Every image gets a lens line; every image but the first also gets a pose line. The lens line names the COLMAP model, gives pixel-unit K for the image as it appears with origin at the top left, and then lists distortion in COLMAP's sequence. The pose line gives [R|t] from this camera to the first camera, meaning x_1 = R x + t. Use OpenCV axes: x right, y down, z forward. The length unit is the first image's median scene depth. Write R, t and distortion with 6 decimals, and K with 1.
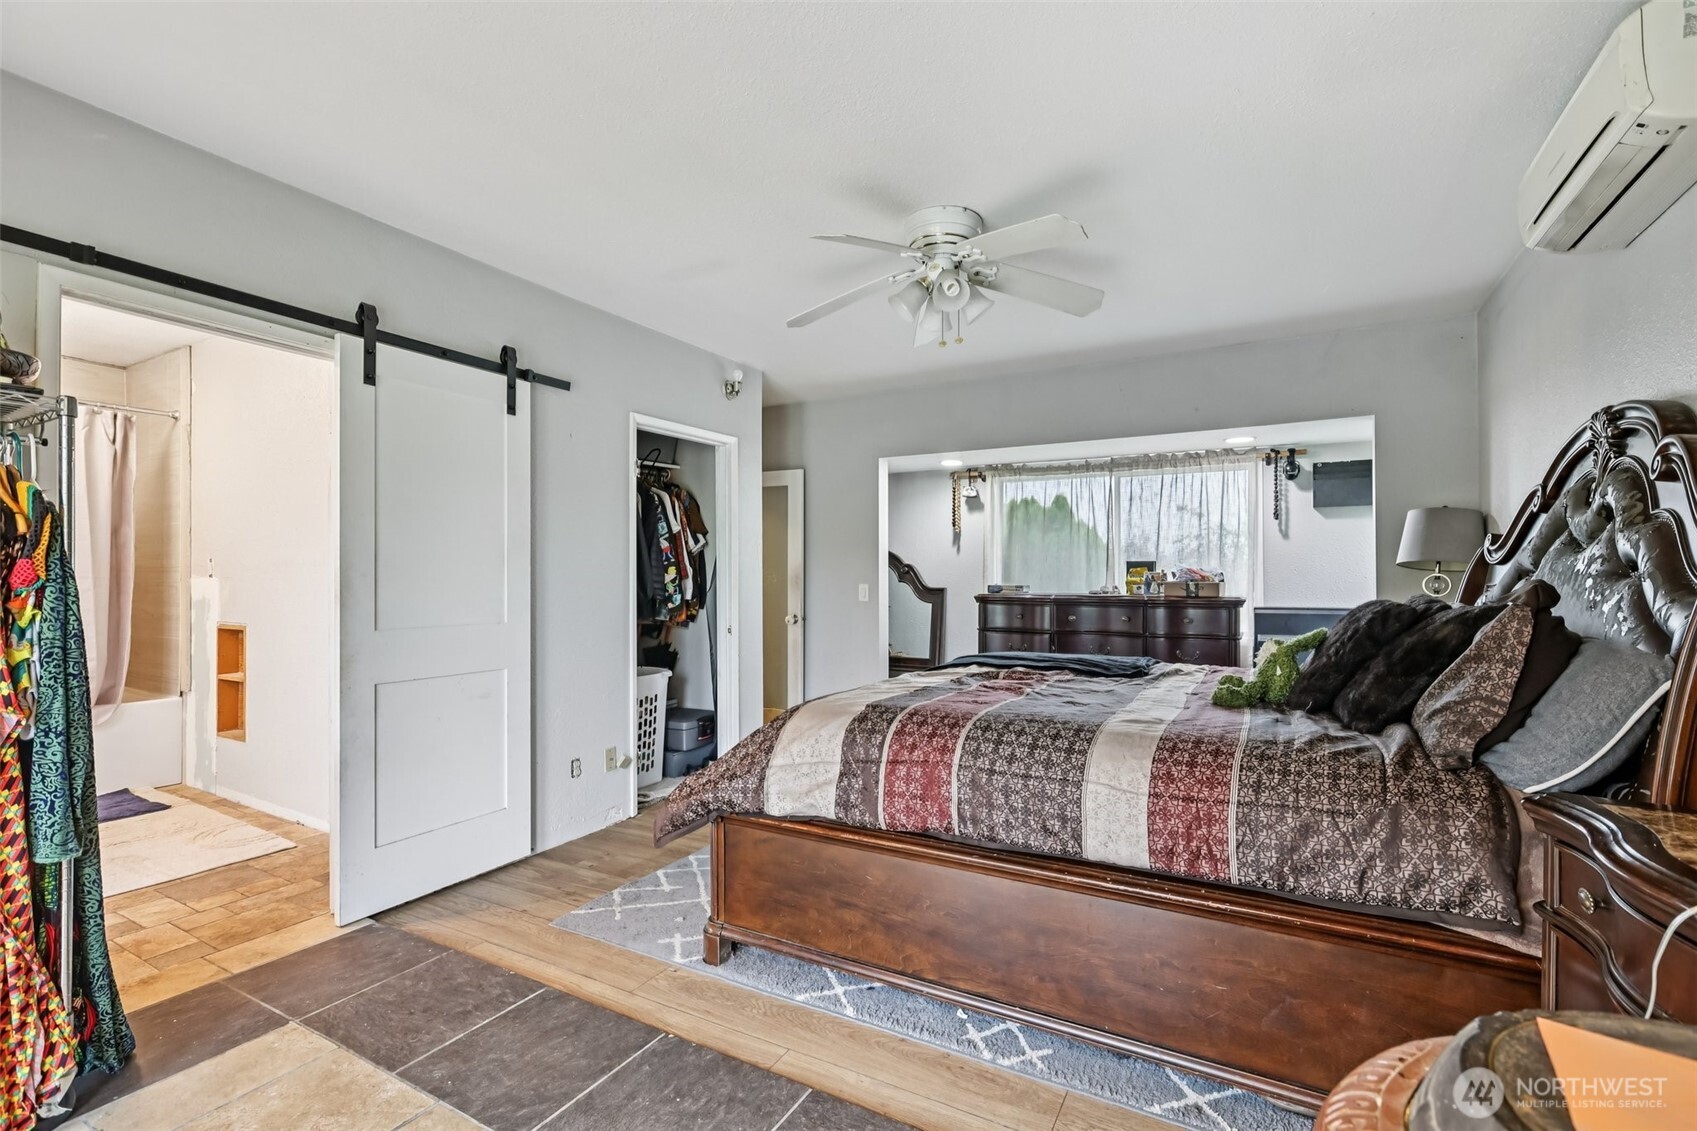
lens RADIAL K [[755.1, 0, 848.5], [0, 755.1, 565.5], [0, 0, 1]] dist [0.001188, 0.000831]
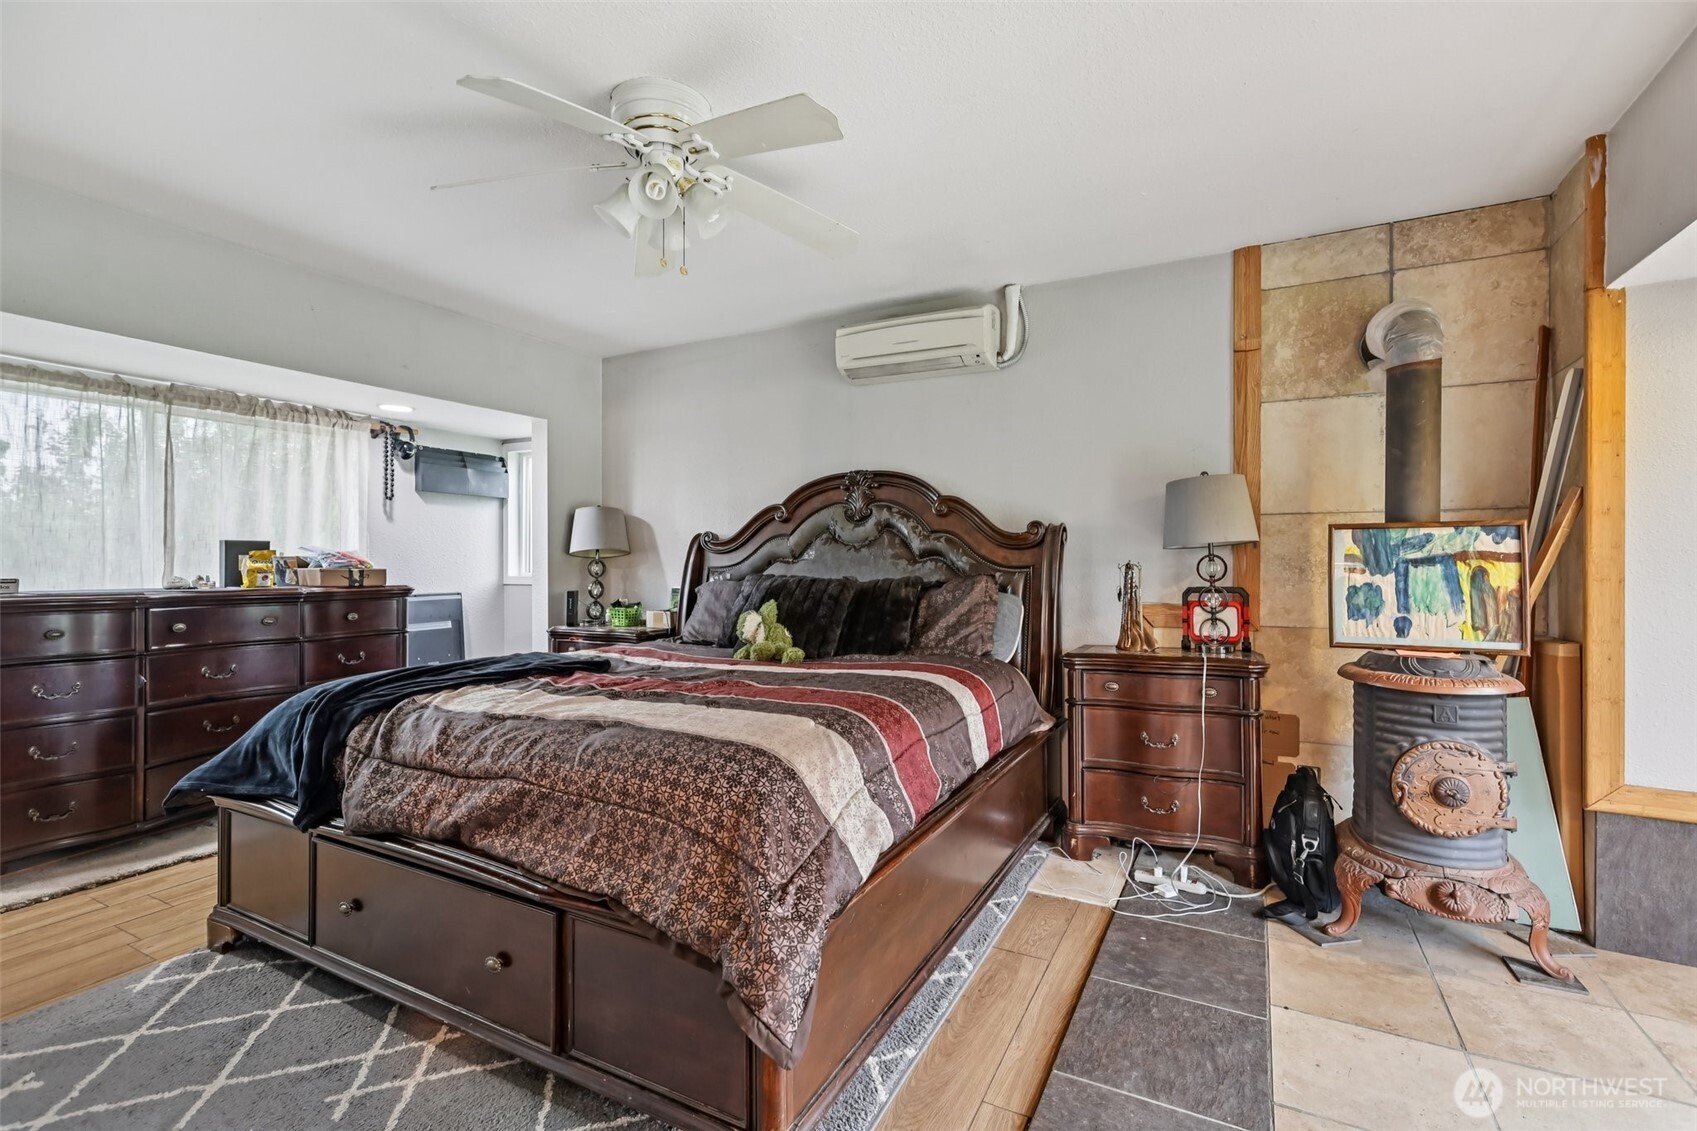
lens RADIAL K [[755.1, 0, 848.5], [0, 755.1, 565.5], [0, 0, 1]] dist [0.001188, 0.000831]
pose [[-0.029967, -0.002479, 0.999548, -0.424940], [-0.004144, 0.999989, 0.002356, 0.016542], [-0.999542, -0.004072, -0.029977, 0.545452]]
